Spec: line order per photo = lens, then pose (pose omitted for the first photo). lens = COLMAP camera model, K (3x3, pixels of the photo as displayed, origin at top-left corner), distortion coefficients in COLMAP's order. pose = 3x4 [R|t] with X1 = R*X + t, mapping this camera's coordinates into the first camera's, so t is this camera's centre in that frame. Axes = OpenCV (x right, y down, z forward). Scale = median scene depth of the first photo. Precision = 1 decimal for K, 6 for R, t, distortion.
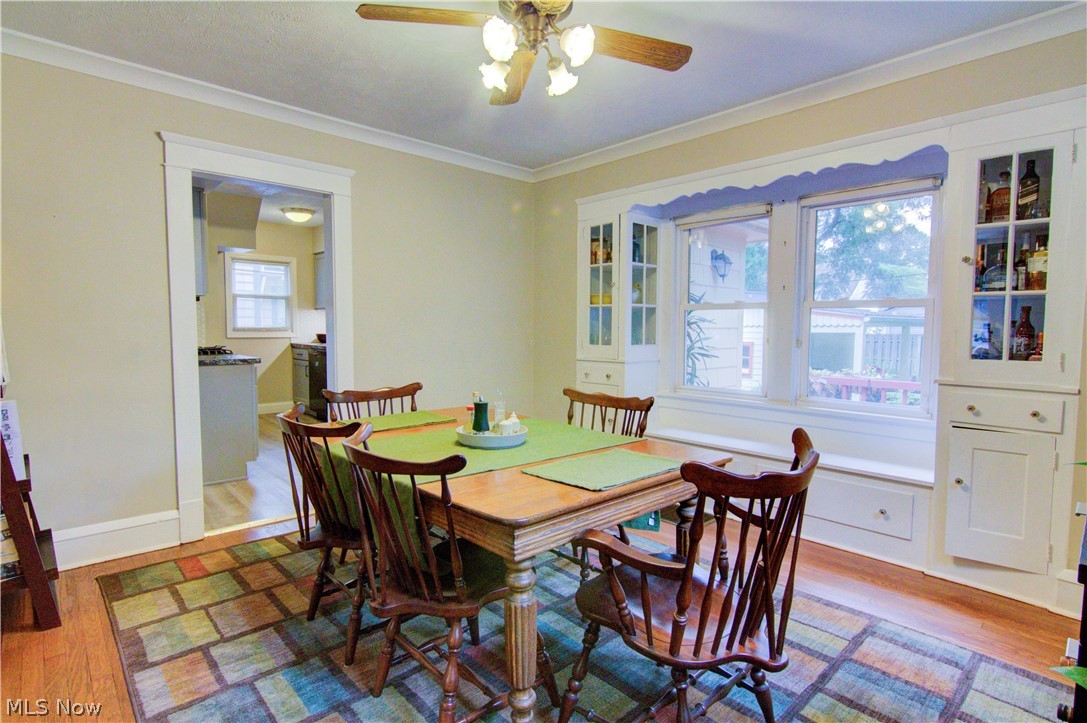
lens RADIAL K [[548.2, 0, 534.4], [0, 548.2, 358.7], [0, 0, 1]] dist [0.001031, -0.001478]
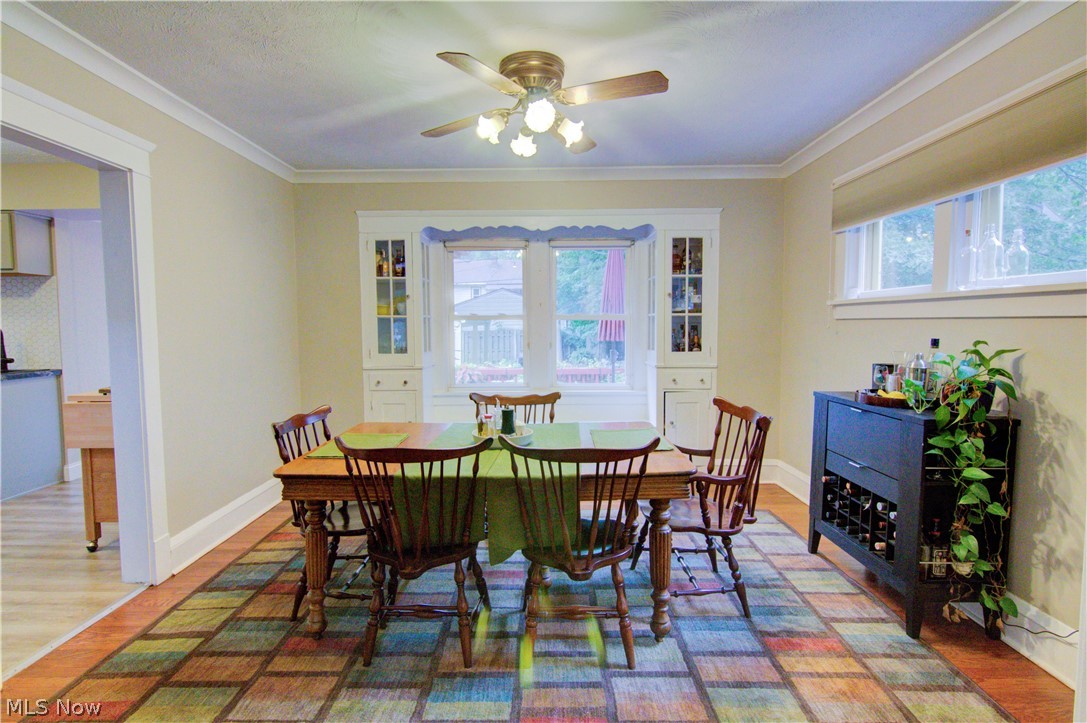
lens RADIAL K [[548.2, 0, 534.4], [0, 548.2, 358.7], [0, 0, 1]] dist [0.001031, -0.001478]
pose [[0.684854, -0.057993, 0.726369, -0.651103], [0.053629, 0.998136, 0.029127, -0.044445], [-0.726704, 0.019006, 0.686688, 0.108603]]
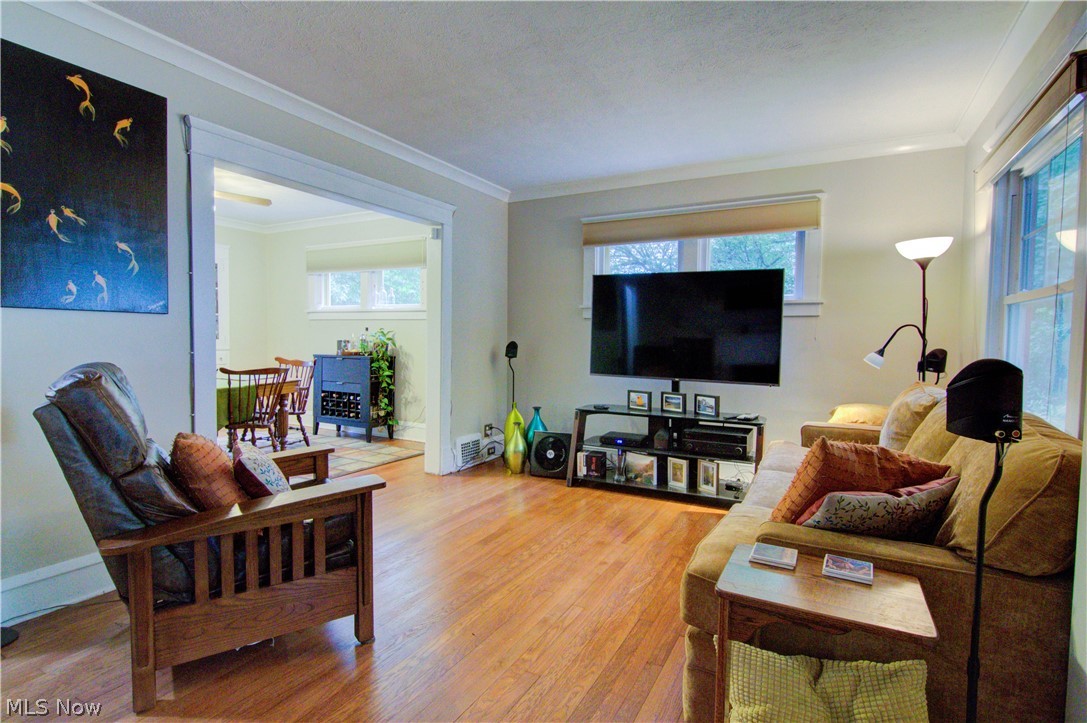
lens RADIAL K [[548.2, 0, 534.4], [0, 548.2, 358.7], [0, 0, 1]] dist [0.001031, -0.001478]
pose [[-0.322305, -0.048250, 0.945405, -1.816659], [0.042928, 0.996928, 0.065515, -0.008017], [-0.945662, 0.061700, -0.319244, 0.310555]]
